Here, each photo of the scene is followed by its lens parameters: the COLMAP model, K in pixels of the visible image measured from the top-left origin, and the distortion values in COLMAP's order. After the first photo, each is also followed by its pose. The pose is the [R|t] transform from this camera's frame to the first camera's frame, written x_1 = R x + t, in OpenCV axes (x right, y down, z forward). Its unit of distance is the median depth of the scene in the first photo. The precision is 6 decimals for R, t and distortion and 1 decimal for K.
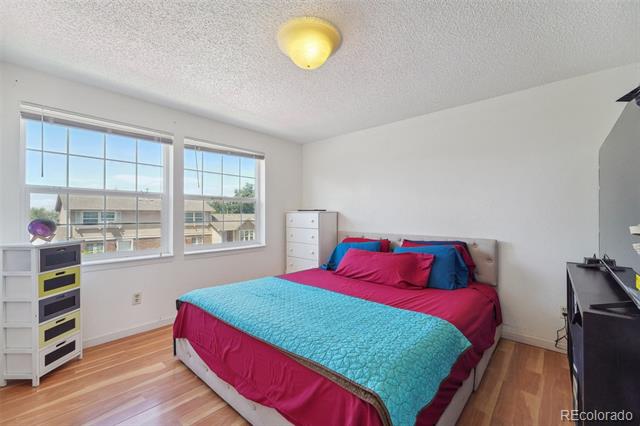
lens RADIAL K [[267.6, 0, 319.3], [0, 267.6, 214.1], [0, 0, 1]] dist [0.005845, -0.002561]
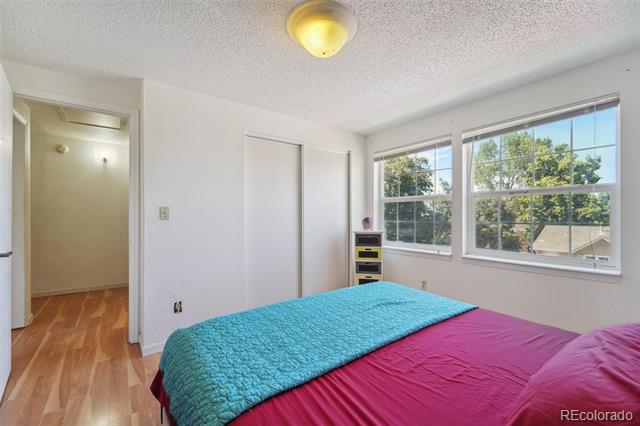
lens RADIAL K [[267.6, 0, 319.6], [0, 267.6, 215.5], [0, 0, 1]] dist [0.005845, -0.002561]
pose [[-0.200260, 0.000115, -0.979743, 0.579058], [0.008977, 0.999958, -0.001718, 0.002447], [0.979702, -0.009139, -0.200252, 0.777385]]
